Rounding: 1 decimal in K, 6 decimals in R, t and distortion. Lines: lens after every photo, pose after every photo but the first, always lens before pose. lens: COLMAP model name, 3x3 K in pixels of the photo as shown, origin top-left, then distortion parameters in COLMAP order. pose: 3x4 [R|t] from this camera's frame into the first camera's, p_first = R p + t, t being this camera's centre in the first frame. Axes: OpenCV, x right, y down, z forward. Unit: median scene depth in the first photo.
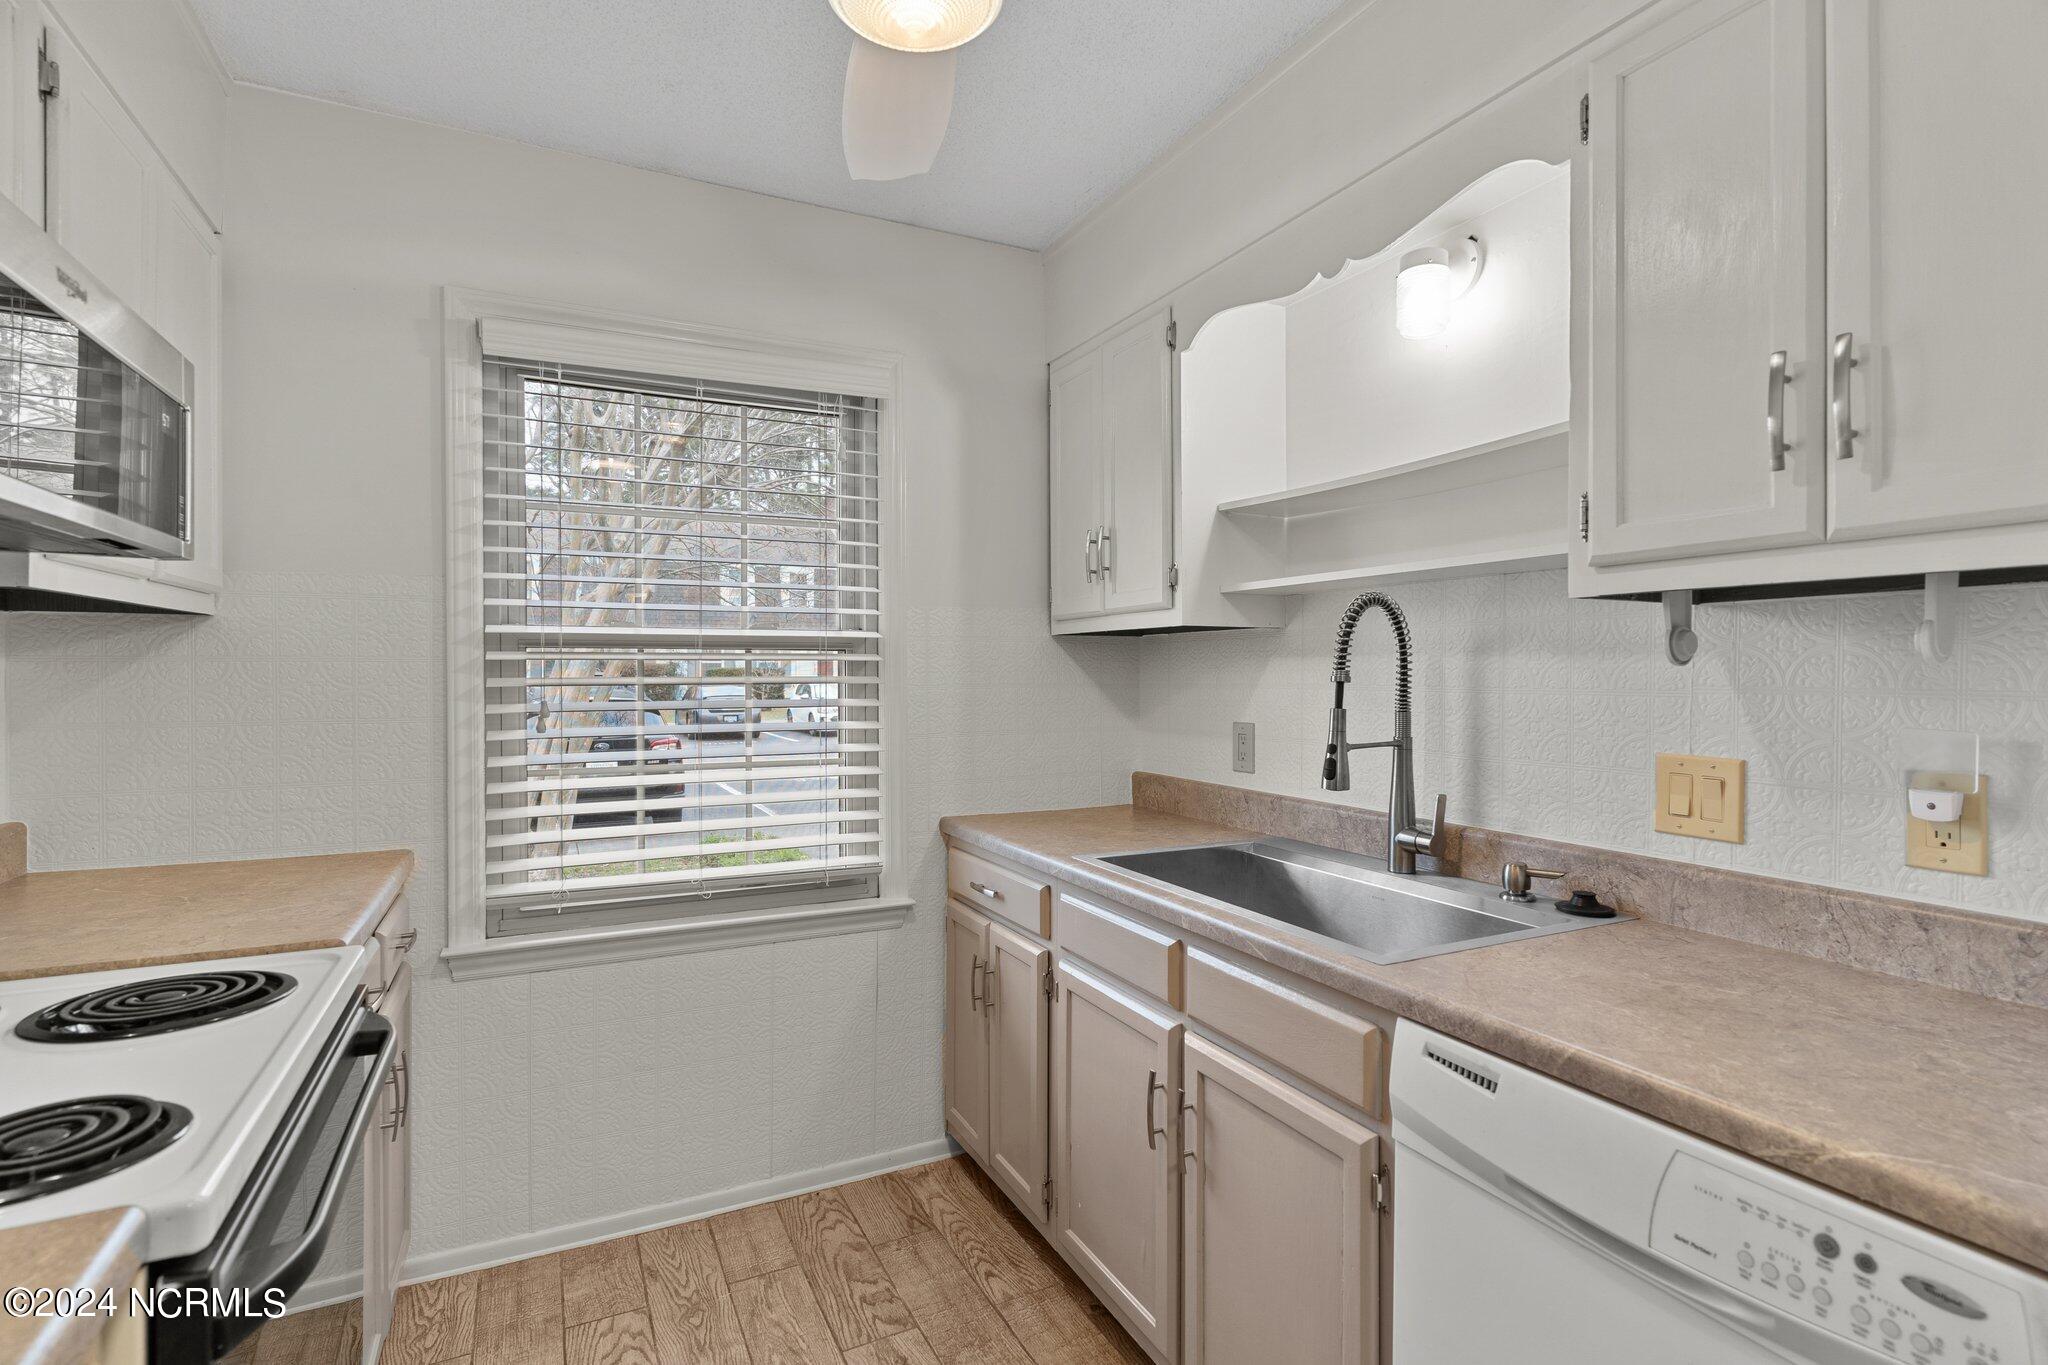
lens RADIAL K [[1016.1, 0, 1026.0], [0, 1016.1, 668.0], [0, 0, 1]] dist [0.004119, 0.000168]
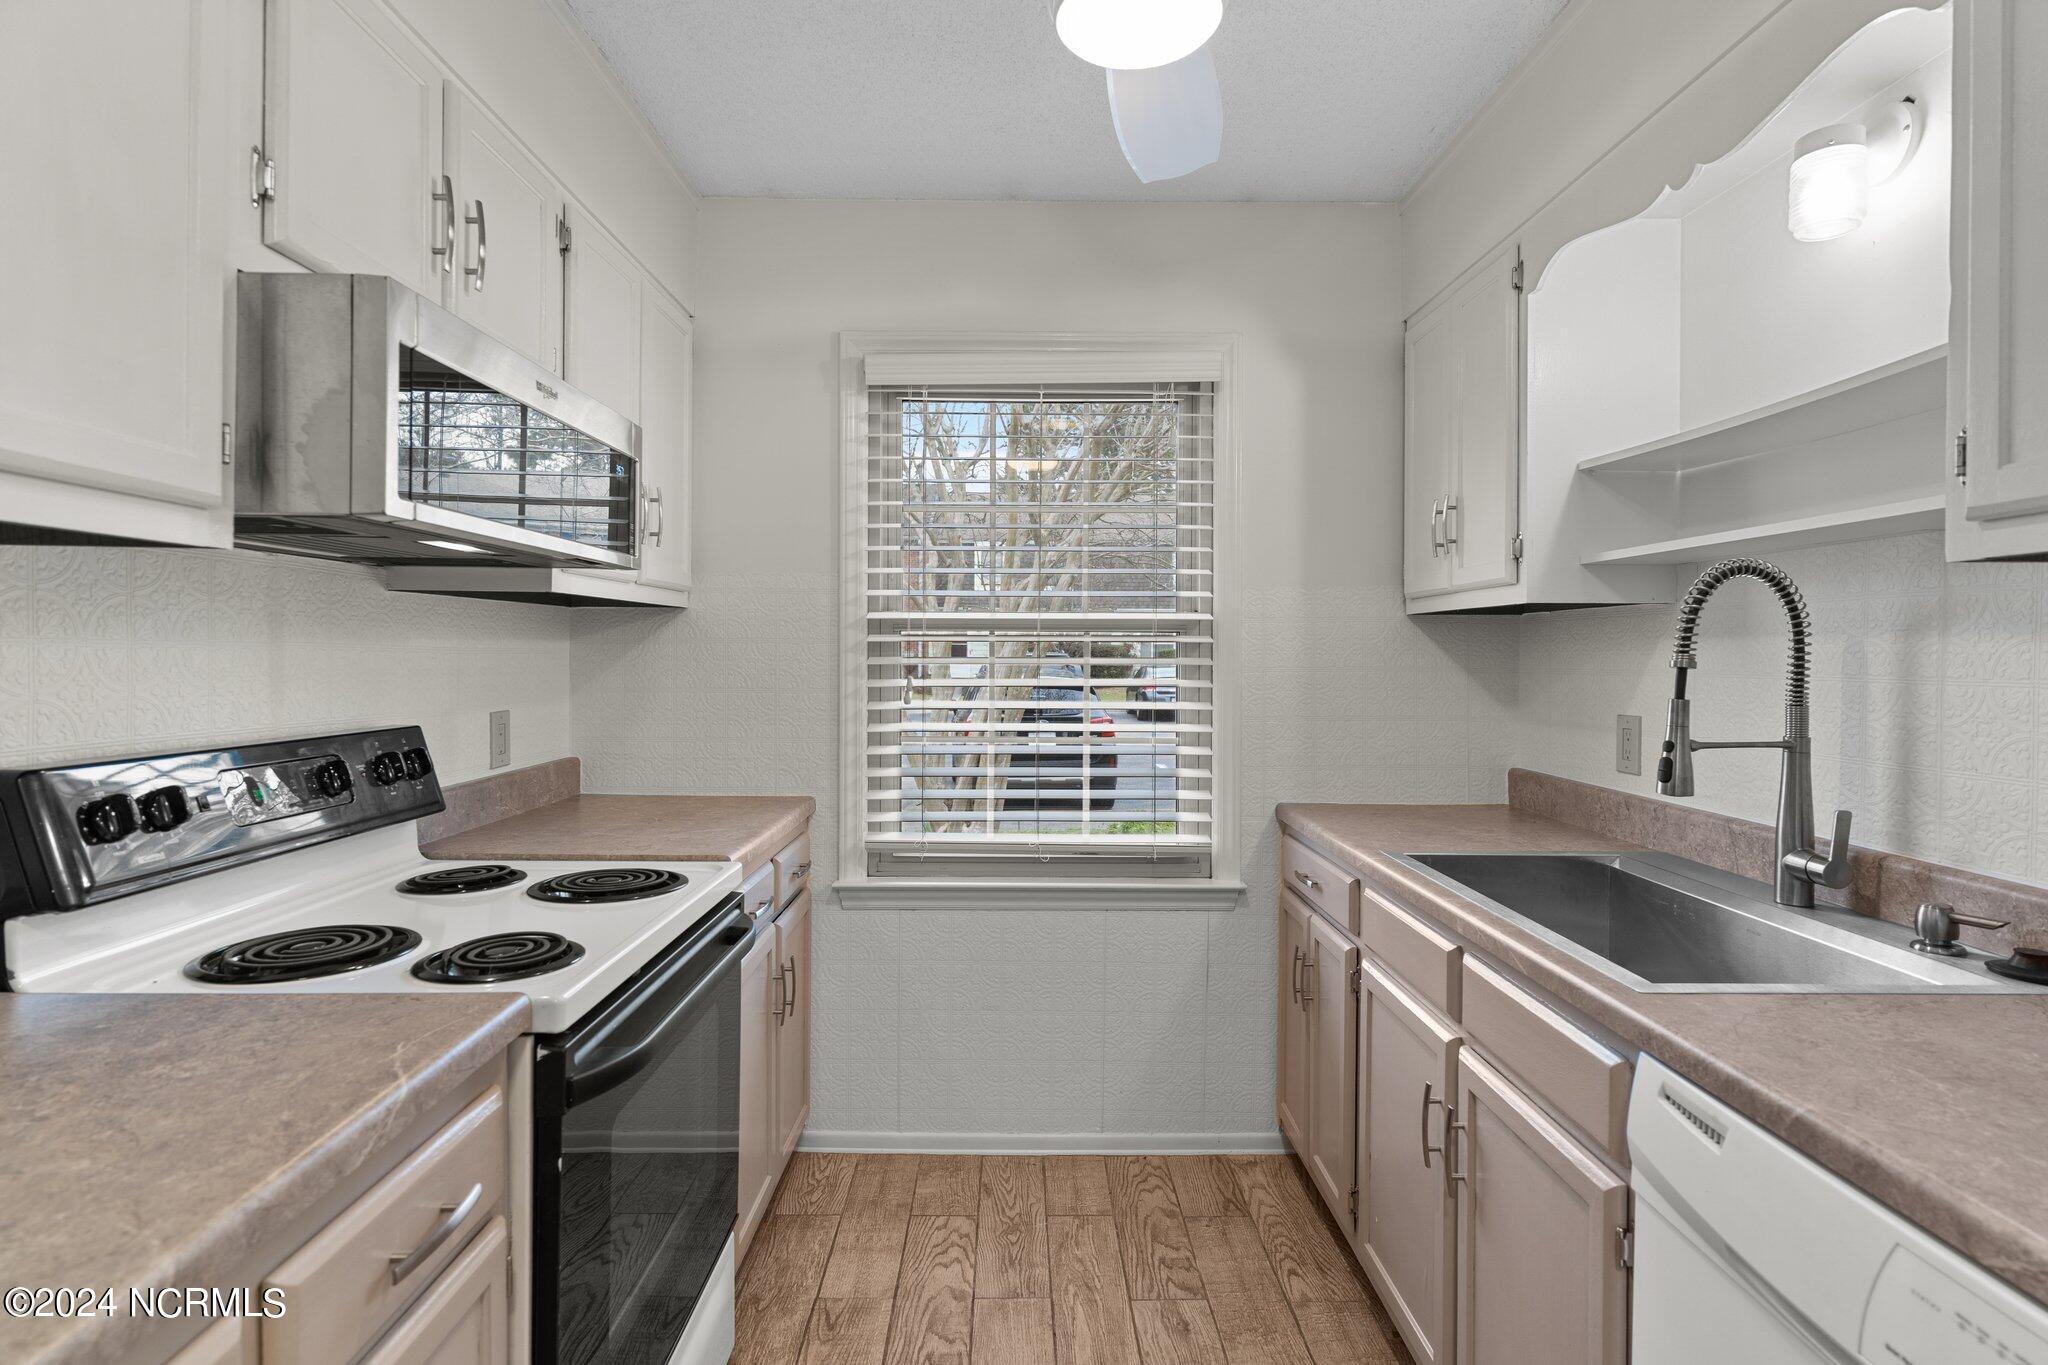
lens RADIAL K [[1061.3, 0, 989.4], [0, 1061.3, 647.1], [0, 0, 1]] dist [0.005046, 0.001005]
pose [[0.890191, 0.002177, -0.455582, 0.169881], [-0.003543, 0.999991, -0.002145, 0.000446], [0.455573, 0.003523, 0.890191, -0.041412]]
